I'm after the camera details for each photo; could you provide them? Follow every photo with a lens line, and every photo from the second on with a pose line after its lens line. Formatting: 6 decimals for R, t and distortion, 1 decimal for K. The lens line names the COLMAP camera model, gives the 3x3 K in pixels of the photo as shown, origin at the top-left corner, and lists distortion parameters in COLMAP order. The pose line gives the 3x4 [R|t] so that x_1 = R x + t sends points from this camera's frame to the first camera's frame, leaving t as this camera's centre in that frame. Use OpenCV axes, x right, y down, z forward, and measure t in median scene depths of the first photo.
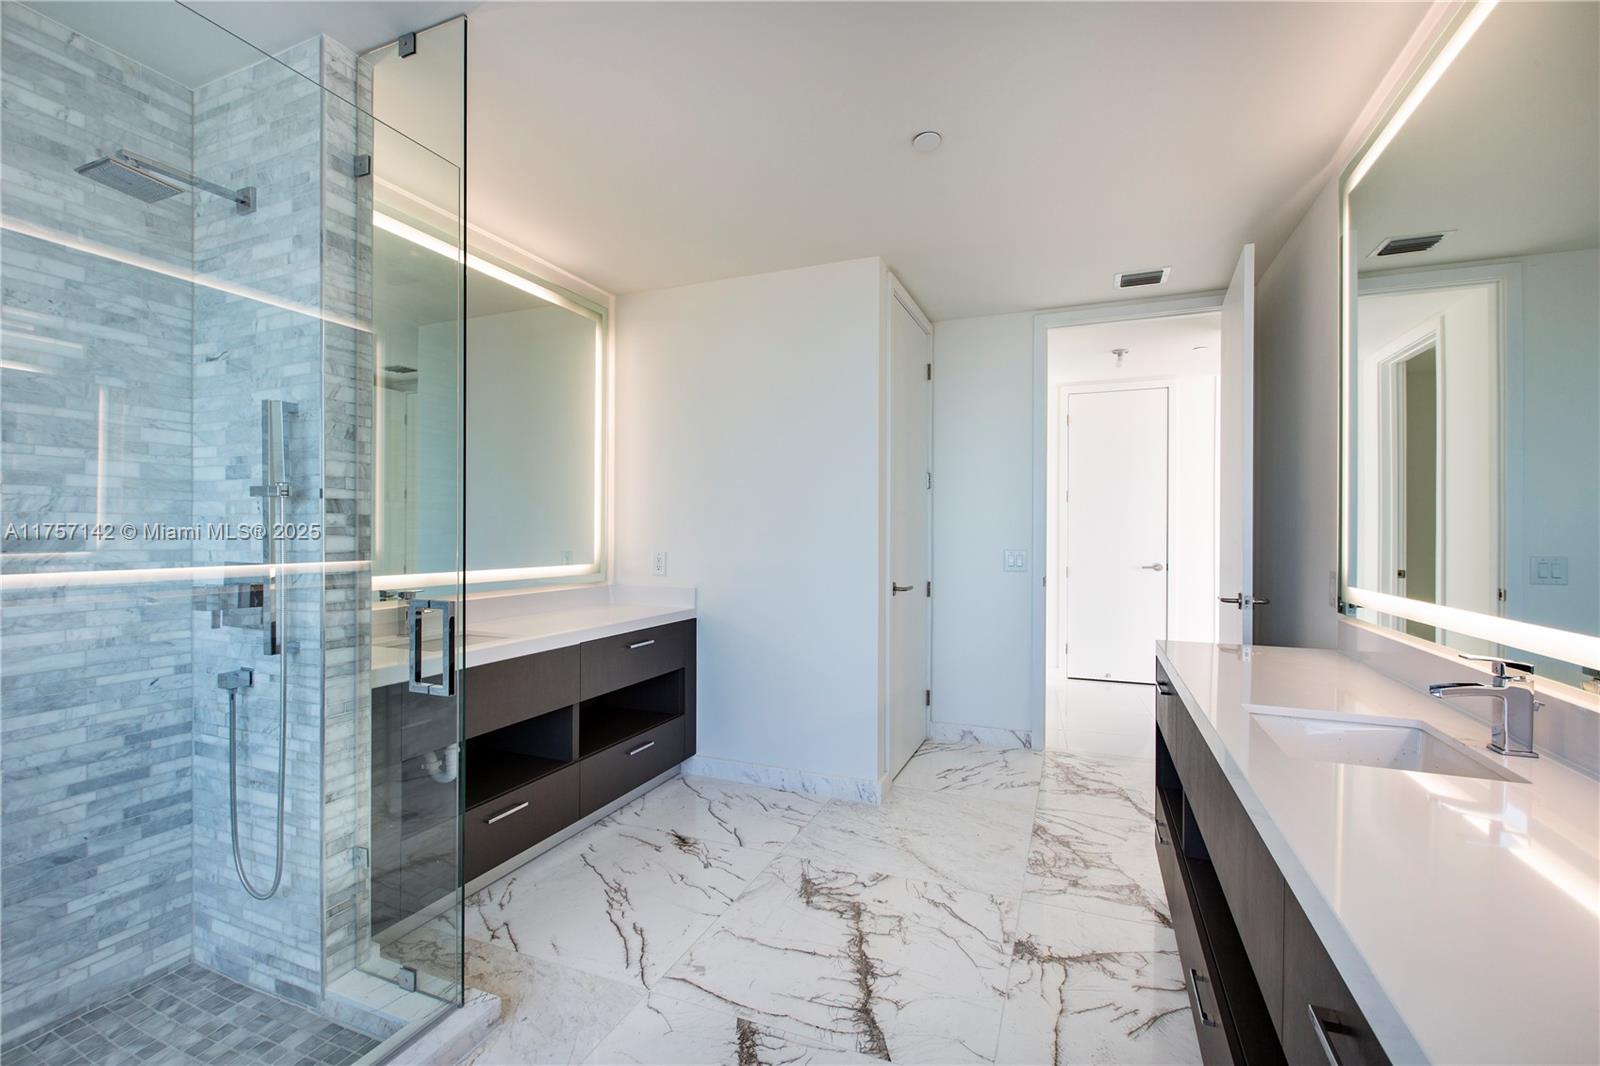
lens RADIAL K [[709.1, 0, 793.1], [0, 709.1, 529.6], [0, 0, 1]] dist [0.001546, 0.000269]
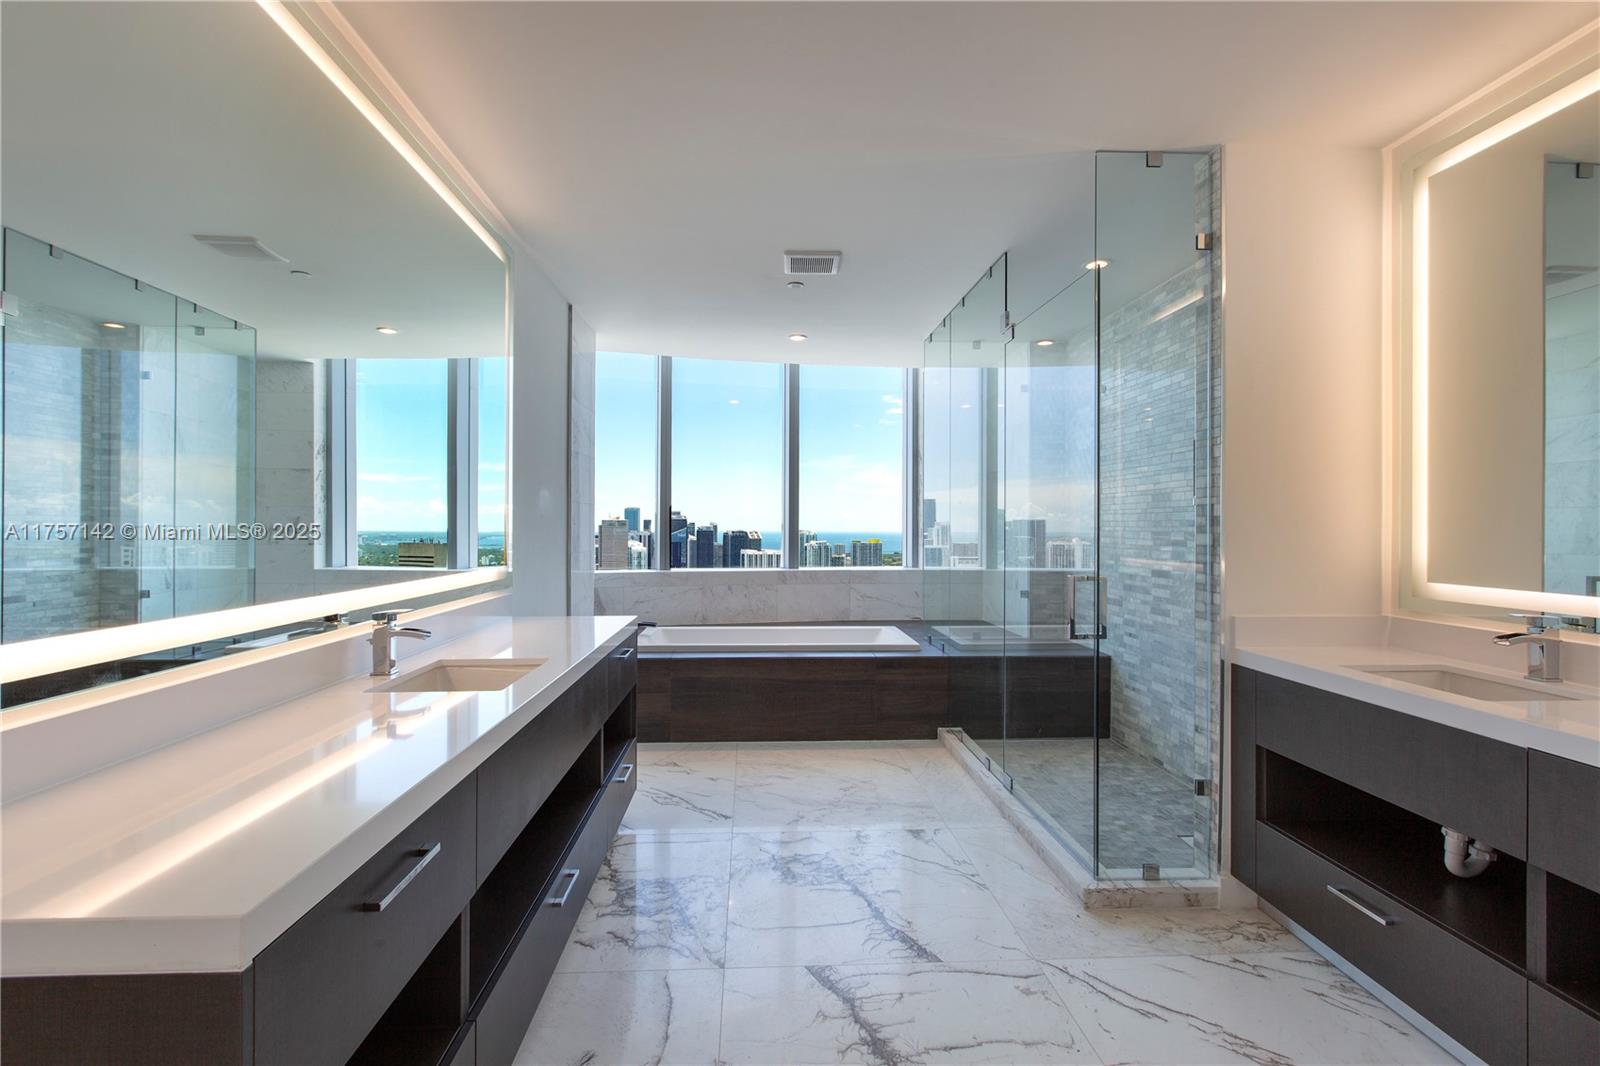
lens RADIAL K [[709.1, 0, 793.1], [0, 709.1, 529.6], [0, 0, 1]] dist [0.001546, 0.000269]
pose [[-0.902296, -0.004428, -0.431094, 0.574301], [-0.006171, 0.999977, 0.002644, 0.003180], [0.431073, 0.005046, -0.902303, 1.758954]]
